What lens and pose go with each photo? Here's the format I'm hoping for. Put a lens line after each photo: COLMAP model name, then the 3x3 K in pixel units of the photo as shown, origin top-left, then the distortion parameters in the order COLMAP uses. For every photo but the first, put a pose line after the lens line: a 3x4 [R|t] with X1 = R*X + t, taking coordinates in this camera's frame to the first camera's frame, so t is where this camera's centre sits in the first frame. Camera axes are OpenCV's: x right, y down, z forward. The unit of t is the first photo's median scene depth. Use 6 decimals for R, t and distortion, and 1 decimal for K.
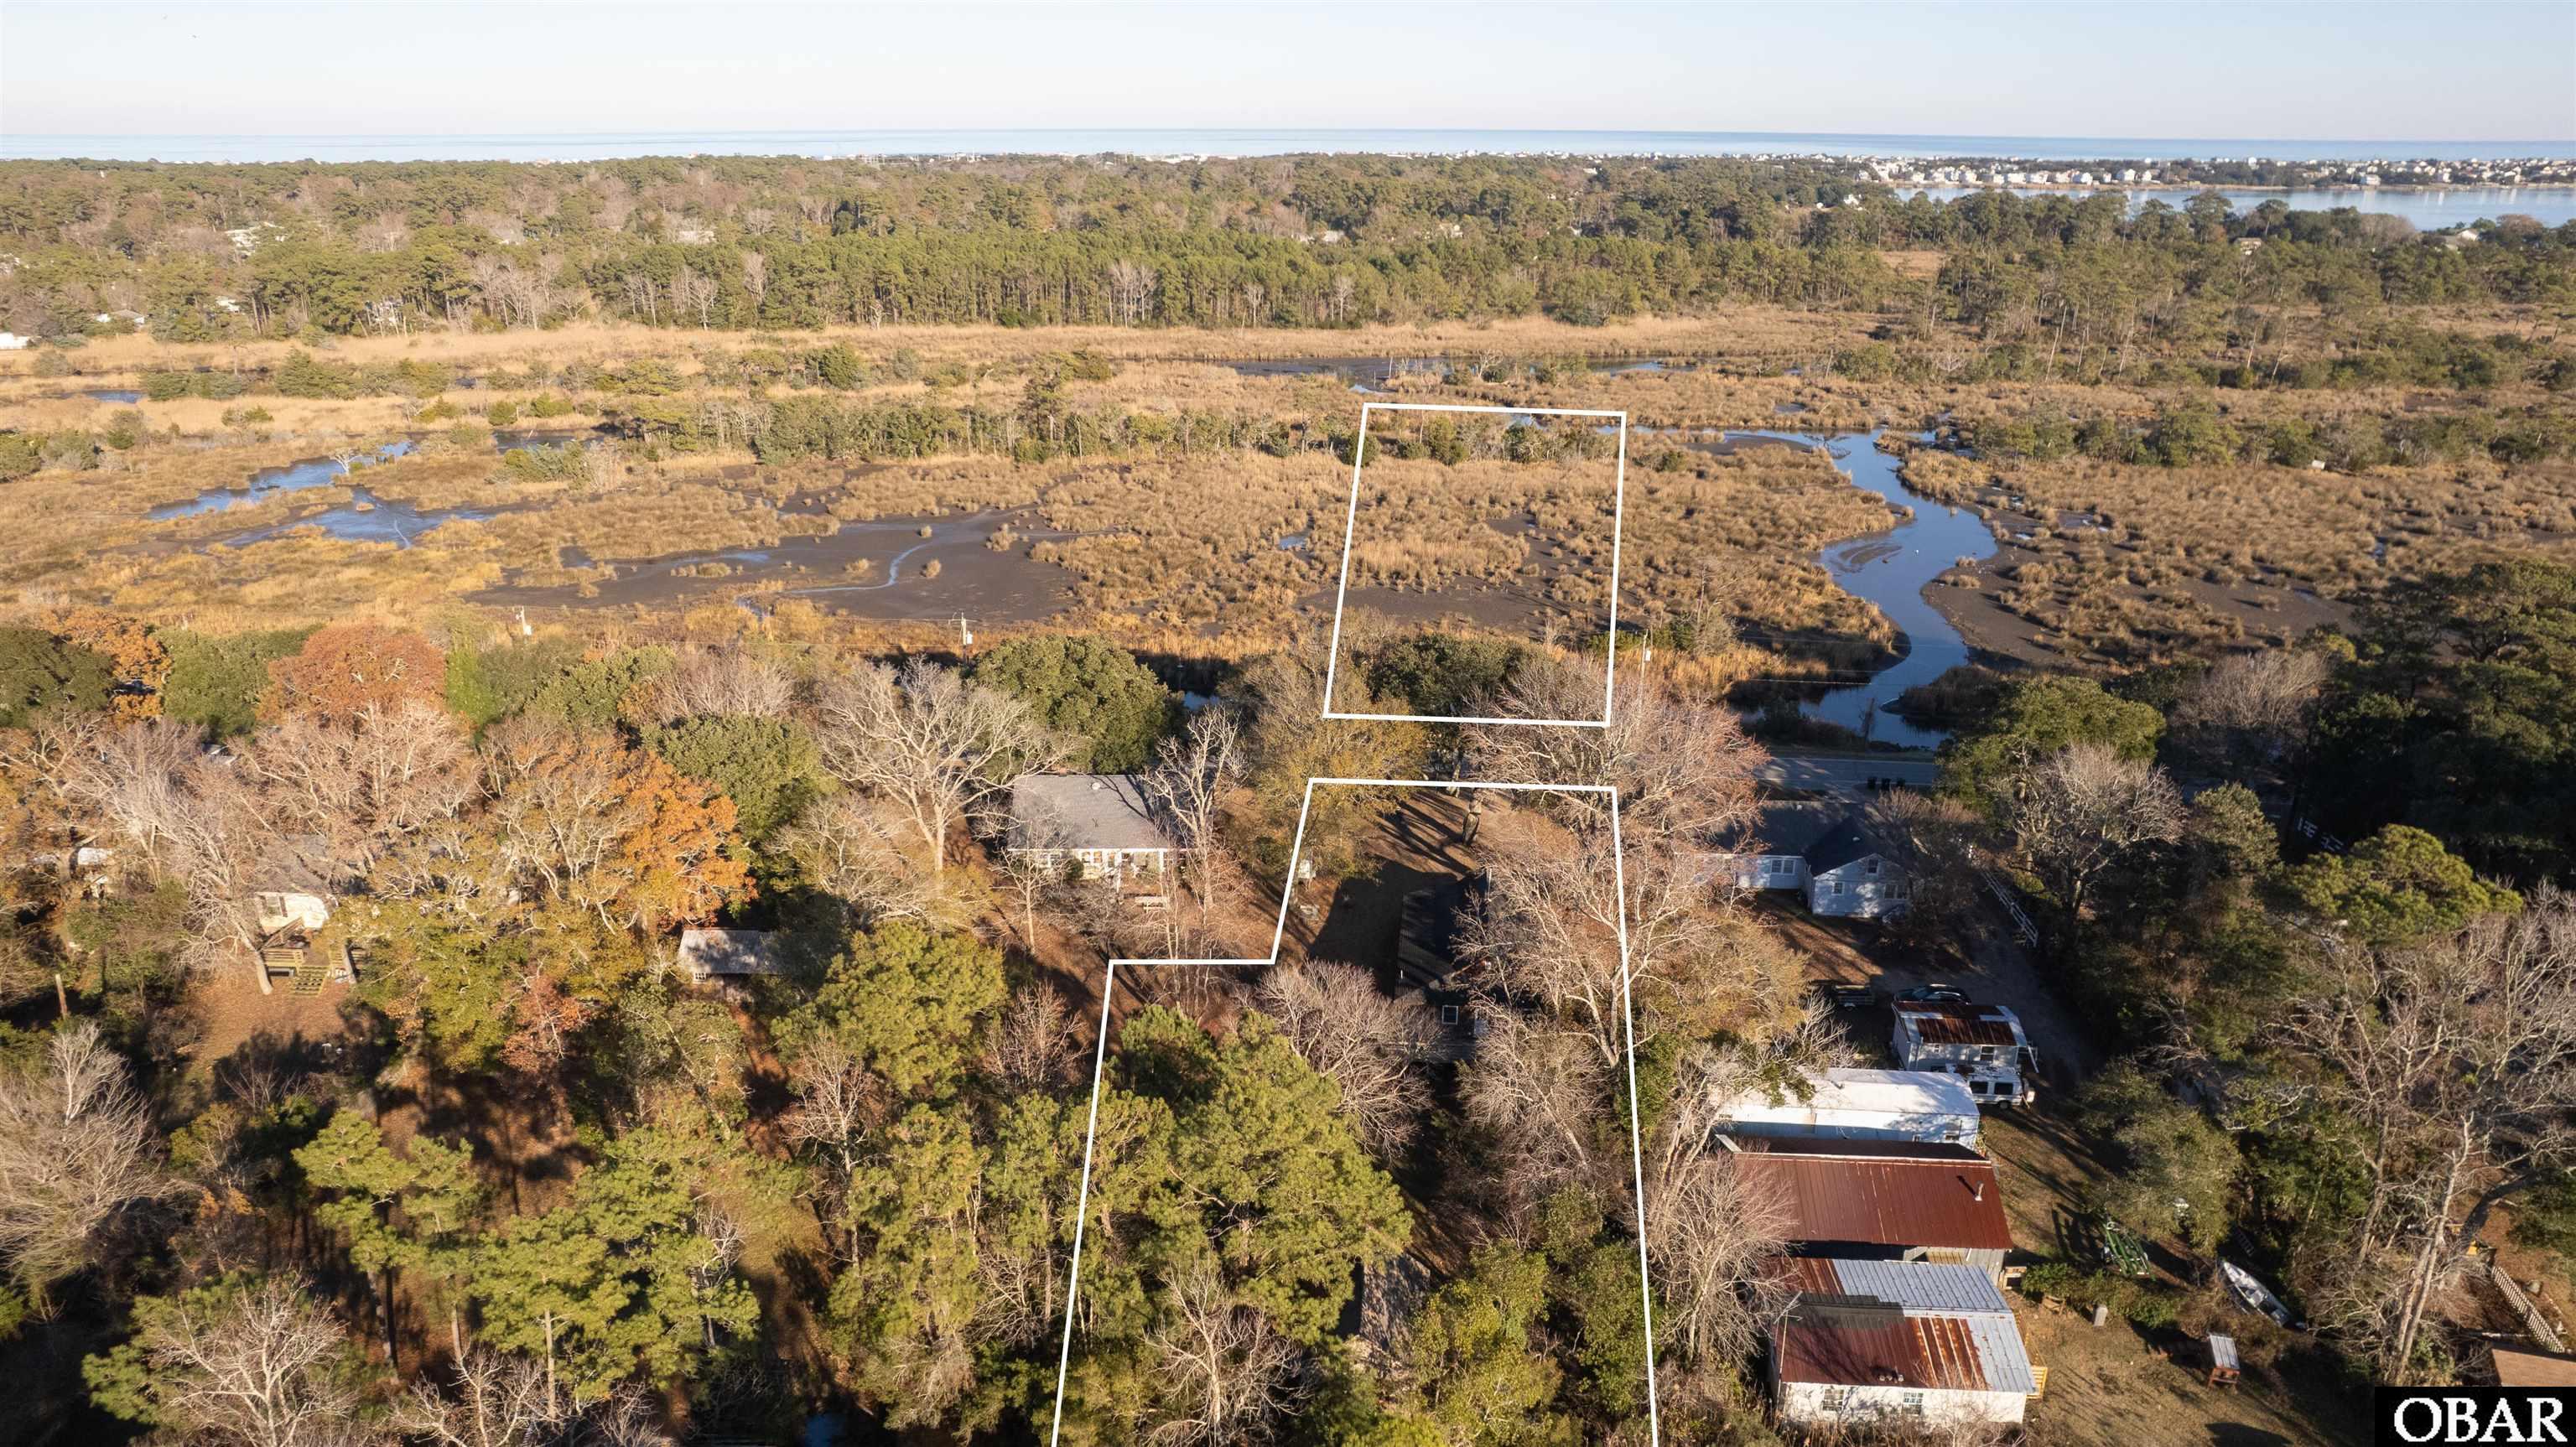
lens RADIAL K [[1676.8, 0, 1283.2], [0, 1676.8, 723.2], [0, 0, 1]] dist [-0.082854, 0.069322]
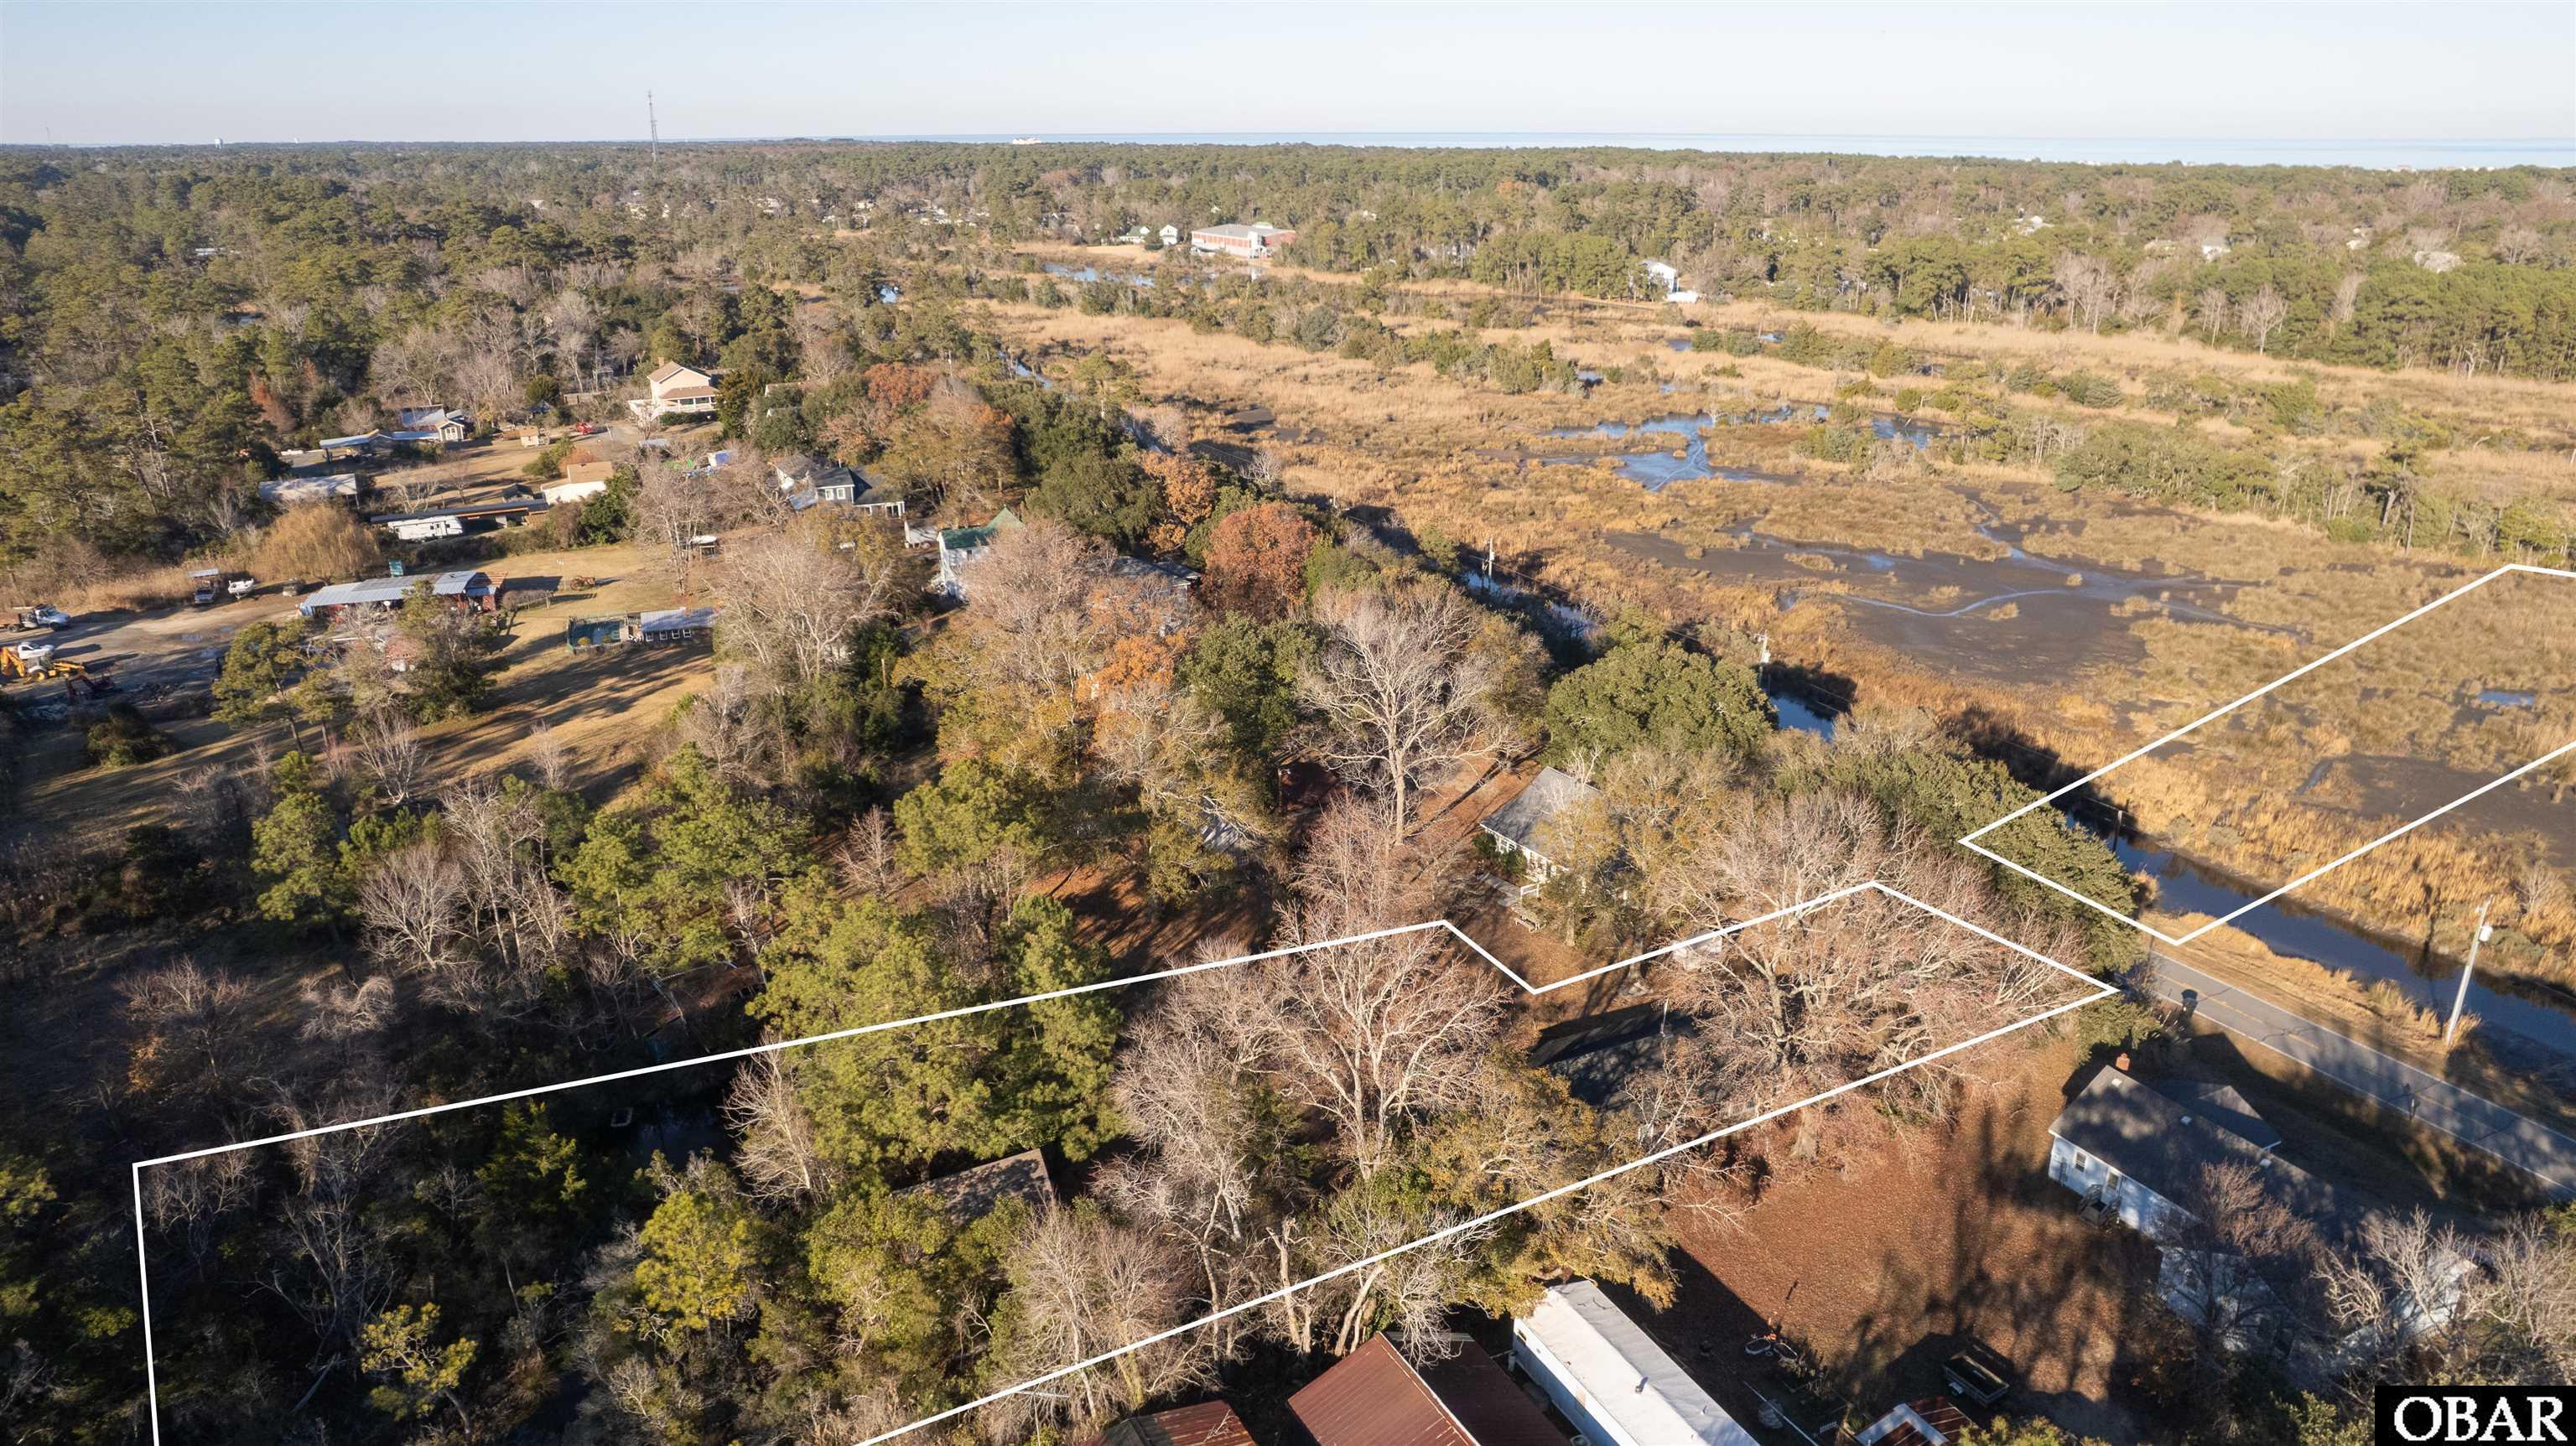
lens RADIAL K [[1676.7, 0, 1283.2], [0, 1676.7, 722.7], [0, 0, 1]] dist [-0.082854, 0.069322]
pose [[0.517550, 0.284178, -0.807084, 0.166458], [-0.286021, 0.946437, 0.149831, -0.030006], [0.806433, 0.153298, 0.571110, 0.091613]]
